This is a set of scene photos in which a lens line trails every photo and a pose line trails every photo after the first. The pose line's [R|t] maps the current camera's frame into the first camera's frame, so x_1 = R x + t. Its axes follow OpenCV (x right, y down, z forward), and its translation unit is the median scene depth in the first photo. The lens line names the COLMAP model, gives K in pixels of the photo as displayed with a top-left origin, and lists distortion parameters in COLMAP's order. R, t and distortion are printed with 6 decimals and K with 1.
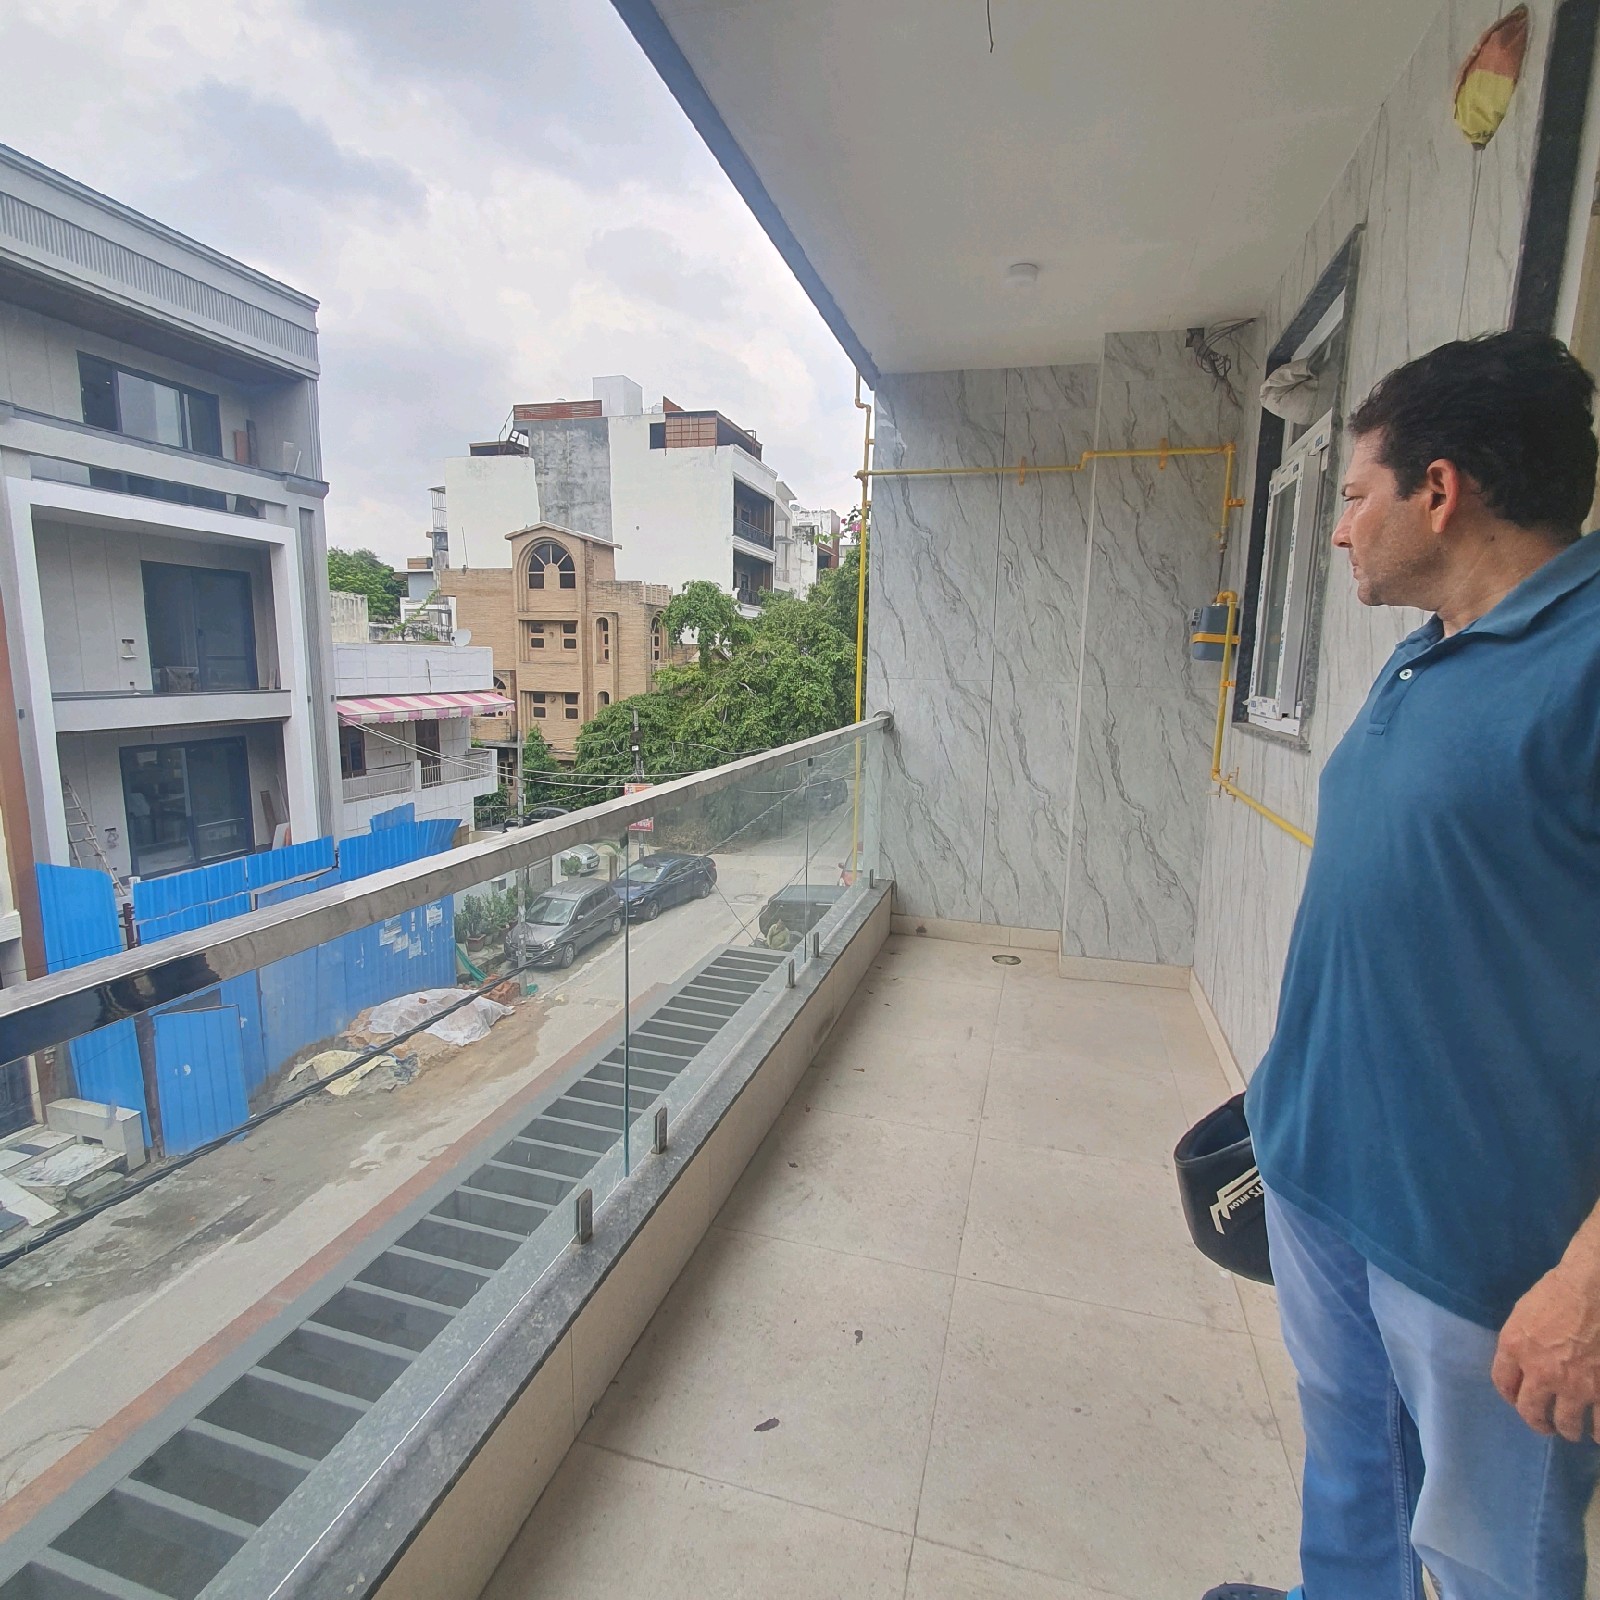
lens RADIAL K [[846.7, 0, 825.5], [0, 846.7, 796.5], [0, 0, 1]] dist [0.004806, -0.002263]
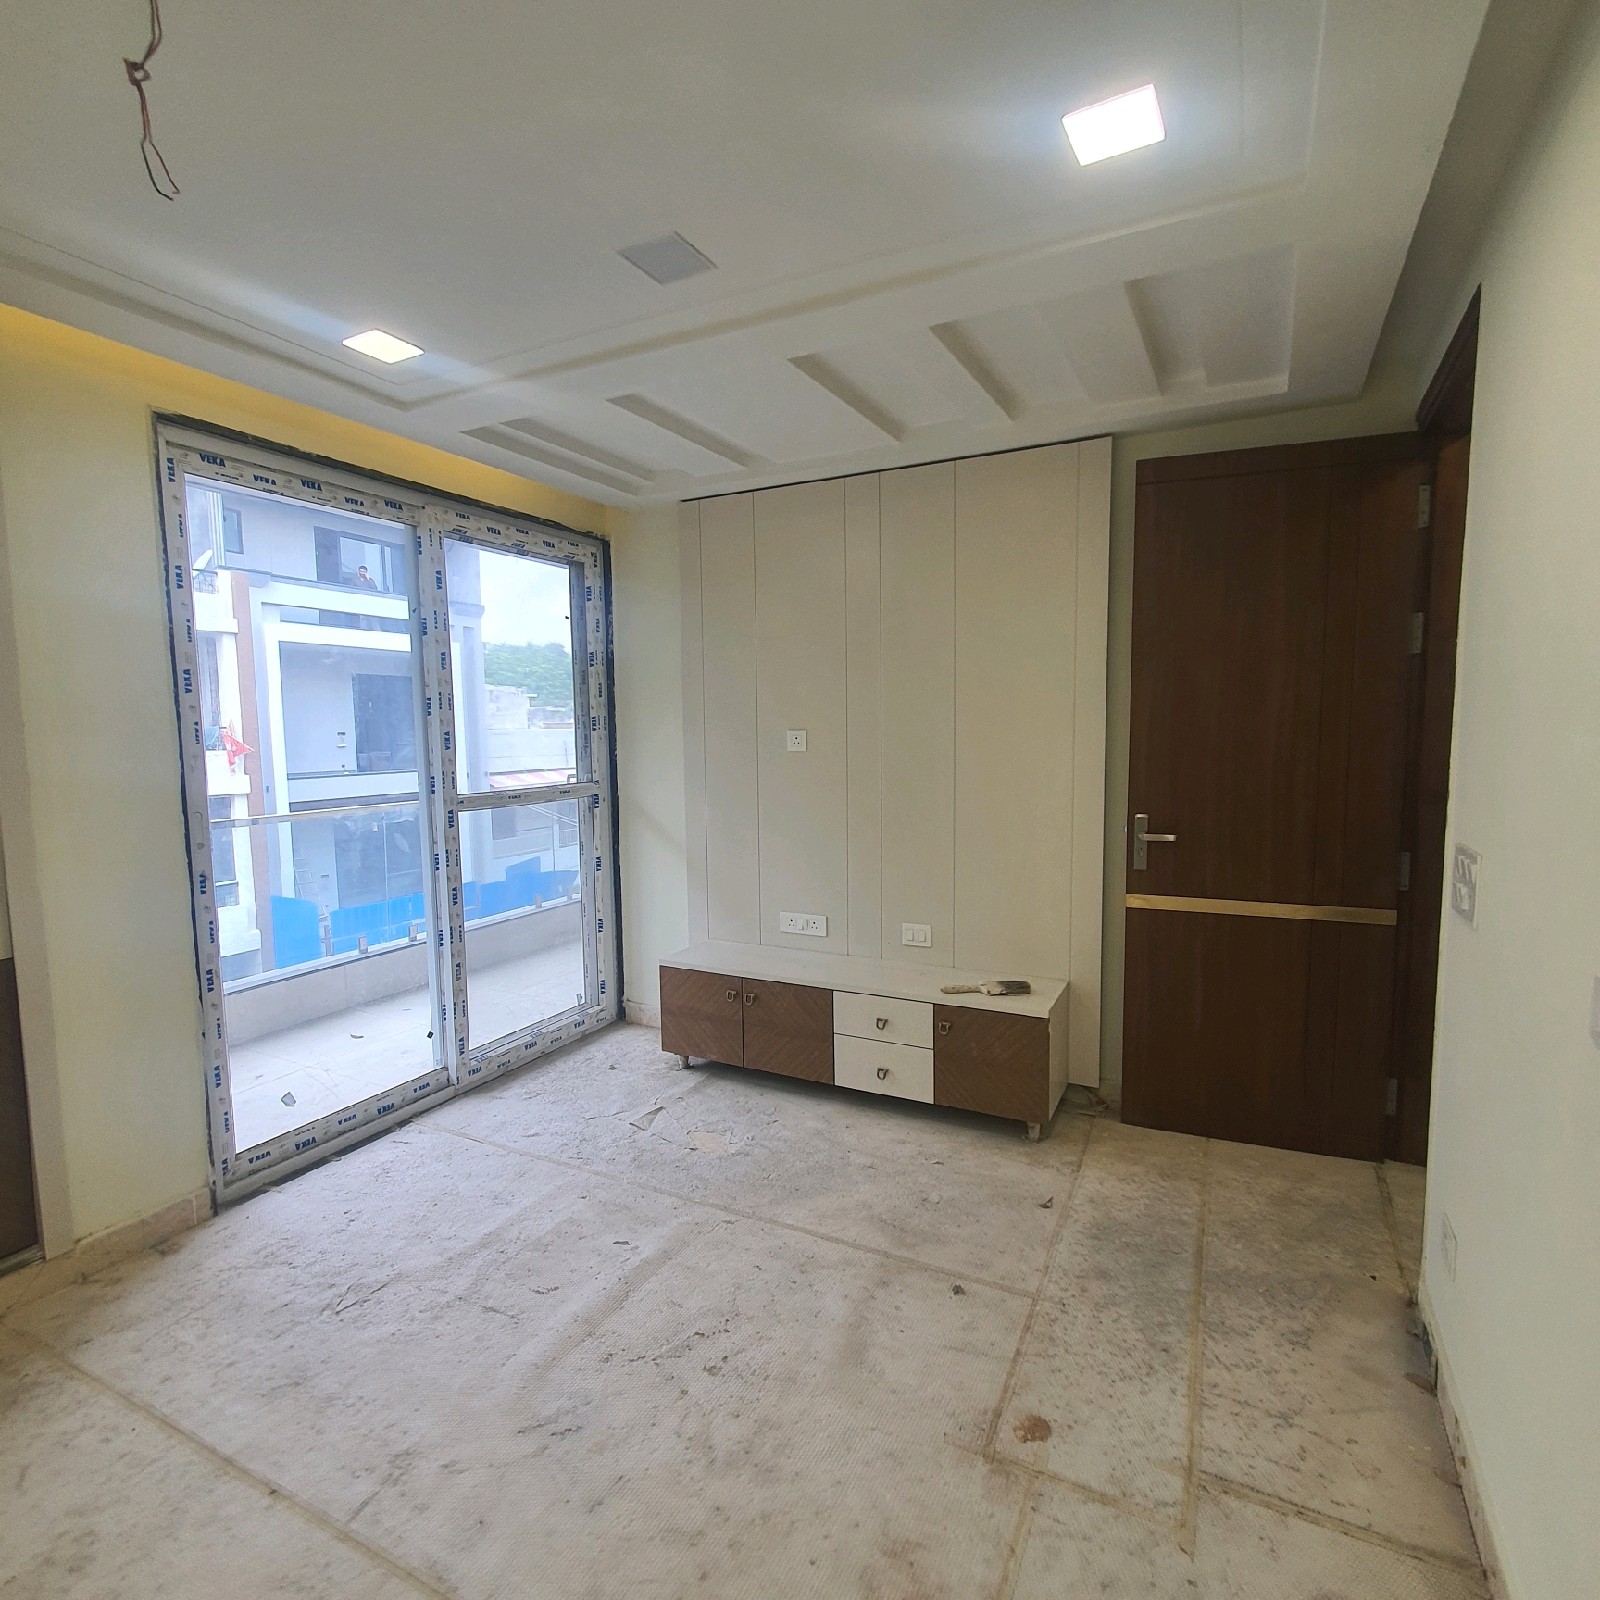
lens RADIAL K [[863.8, 0, 811.2], [0, 863.8, 805.2], [0, 0, 1]] dist [0.009309, -0.000613]
pose [[0.980528, -0.012215, -0.195999, 0.149887], [-0.001442, 0.997589, -0.069388, 0.019049], [0.196374, 0.068320, 0.978146, -0.157626]]
